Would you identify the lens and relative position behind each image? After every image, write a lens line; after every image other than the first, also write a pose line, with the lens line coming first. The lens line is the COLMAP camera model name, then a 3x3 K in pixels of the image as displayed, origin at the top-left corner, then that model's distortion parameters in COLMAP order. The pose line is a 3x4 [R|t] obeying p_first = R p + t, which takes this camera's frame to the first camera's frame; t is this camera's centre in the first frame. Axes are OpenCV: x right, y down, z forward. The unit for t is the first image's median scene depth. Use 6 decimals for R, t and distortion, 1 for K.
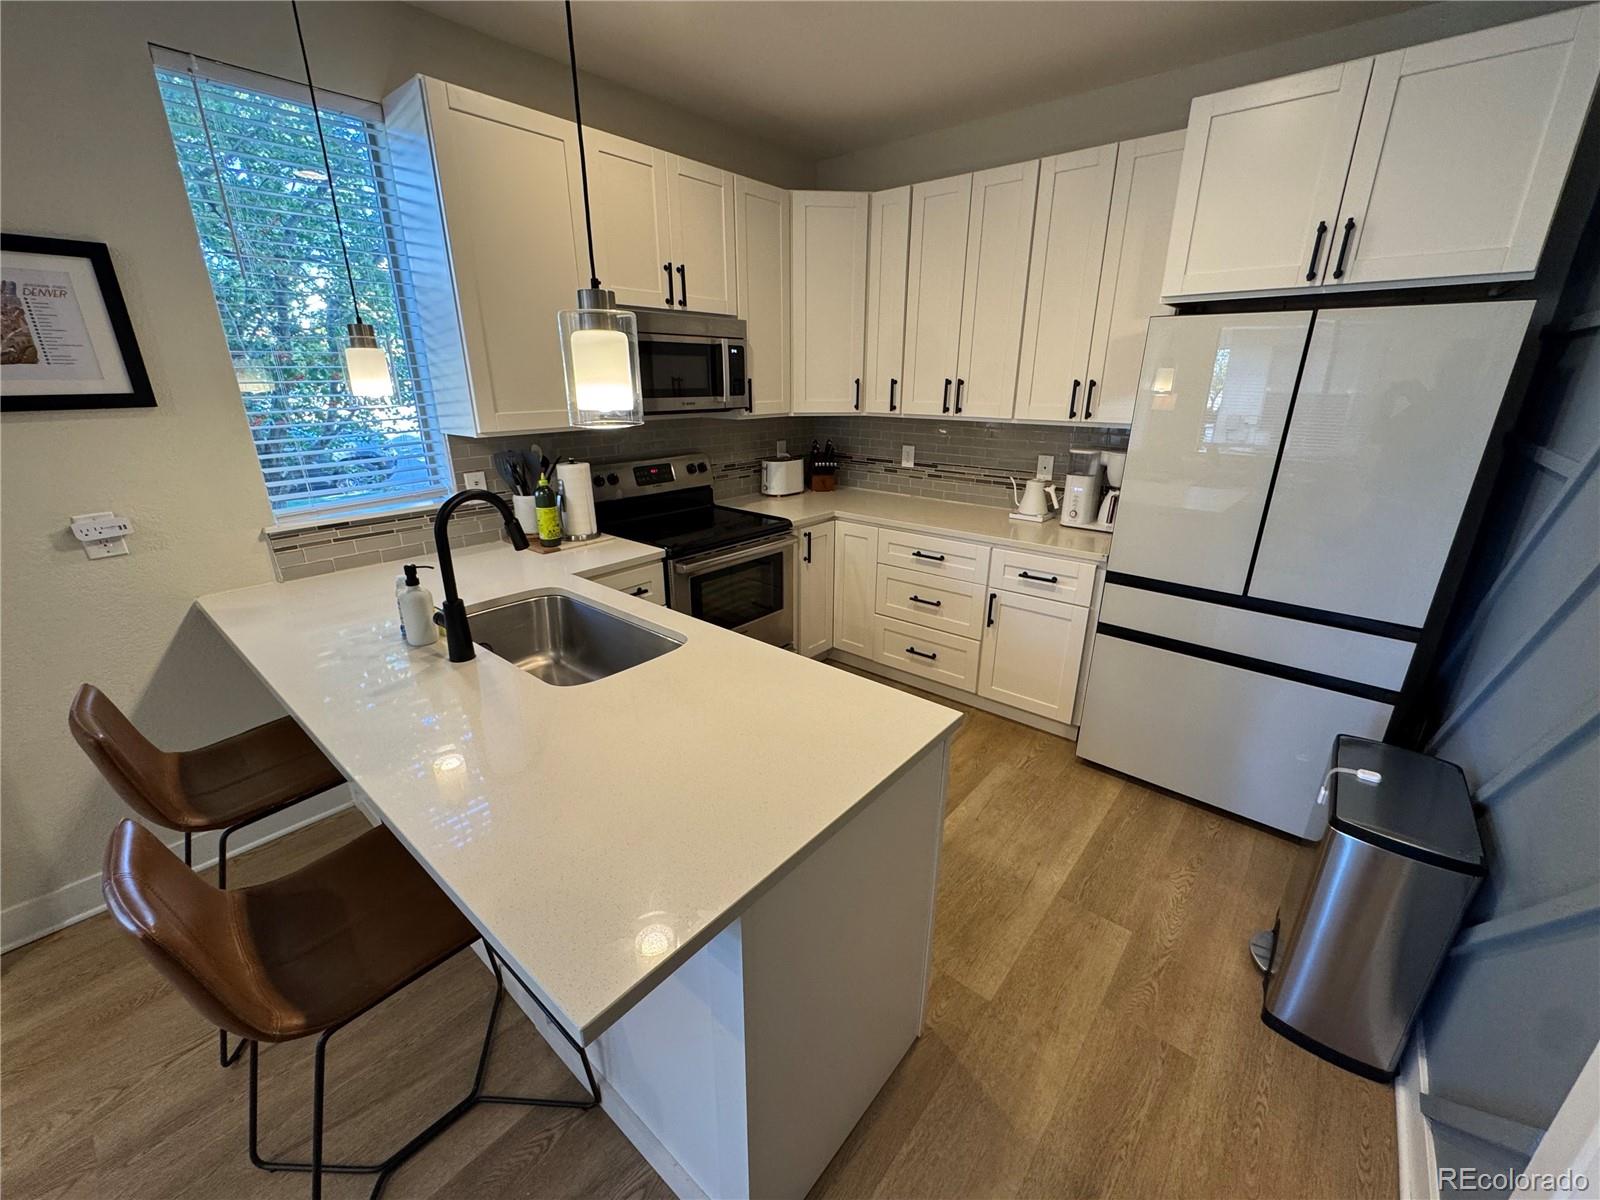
lens RADIAL K [[638.9, 0, 801.1], [0, 638.9, 599.0], [0, 0, 1]] dist [-0.003872, -0.000493]
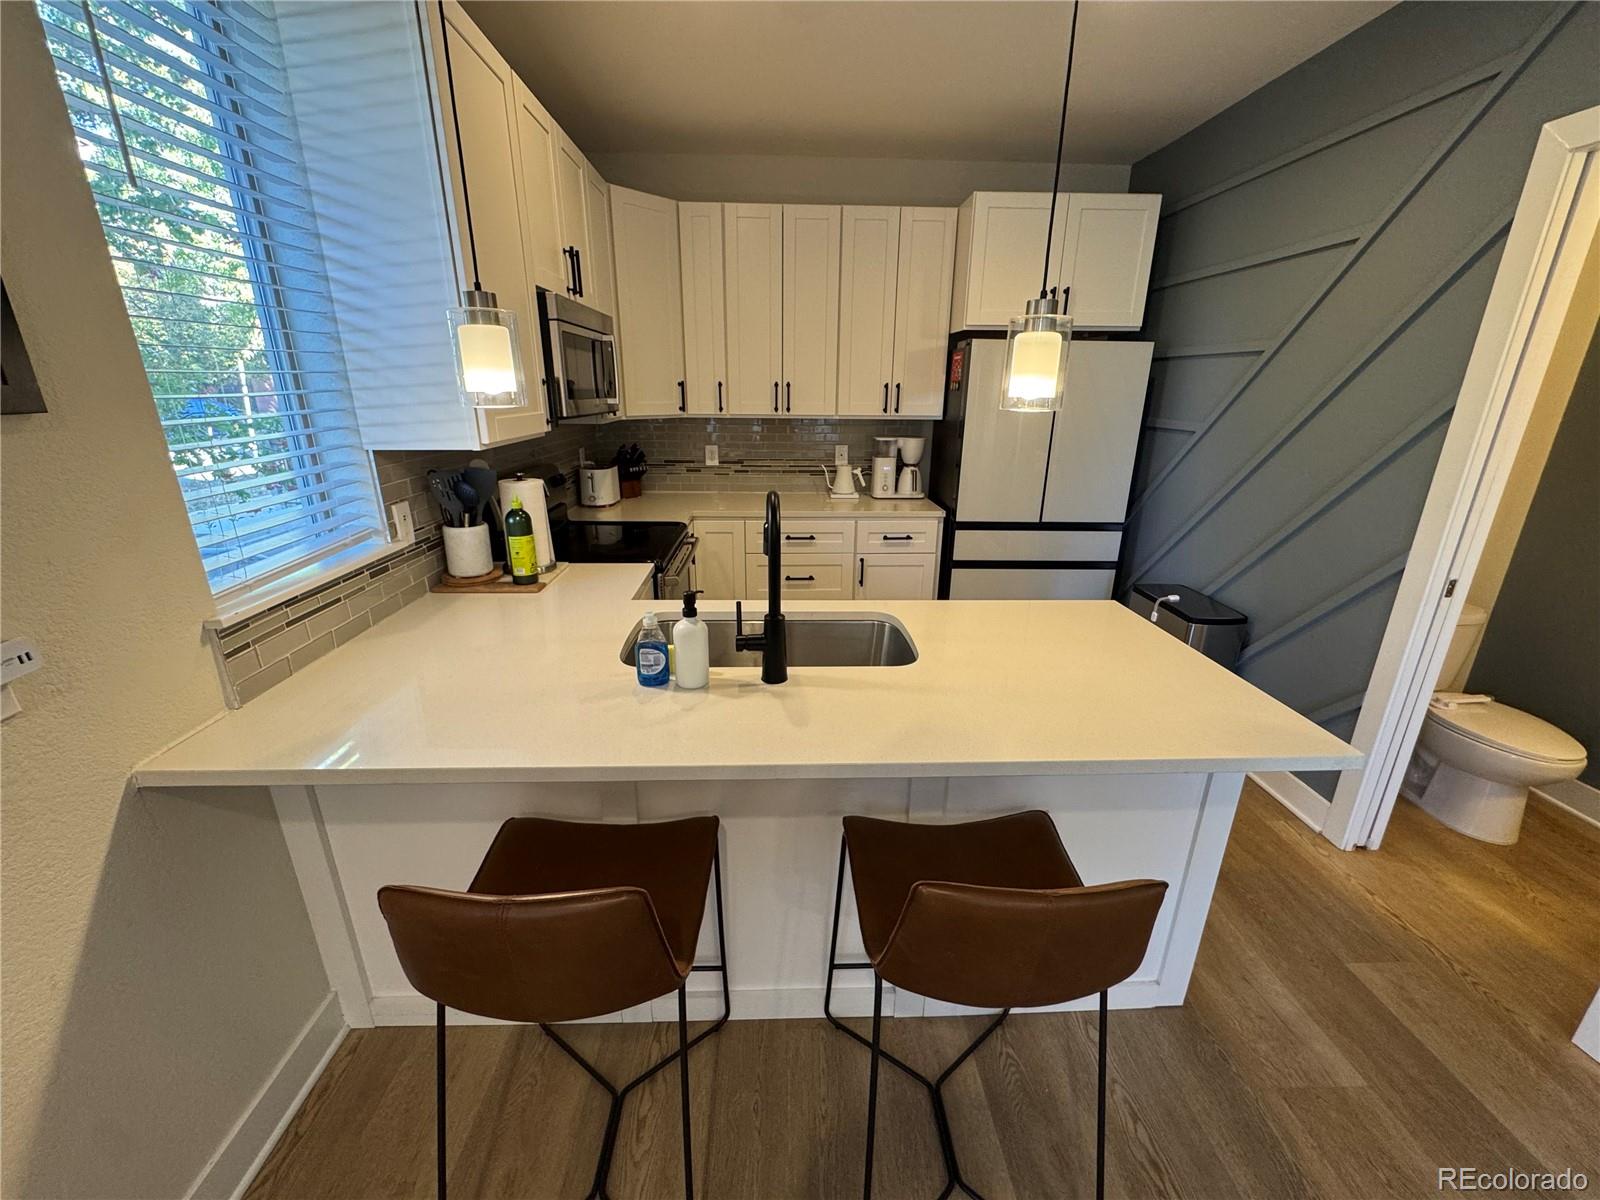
lens RADIAL K [[638.9, 0, 797.1], [0, 638.9, 601.2], [0, 0, 1]] dist [-0.003872, -0.000493]
pose [[0.741972, -0.208240, 0.637271, -0.619784], [0.214453, 0.974316, 0.068689, -0.041011], [-0.635207, 0.085700, 0.767572, 0.161064]]
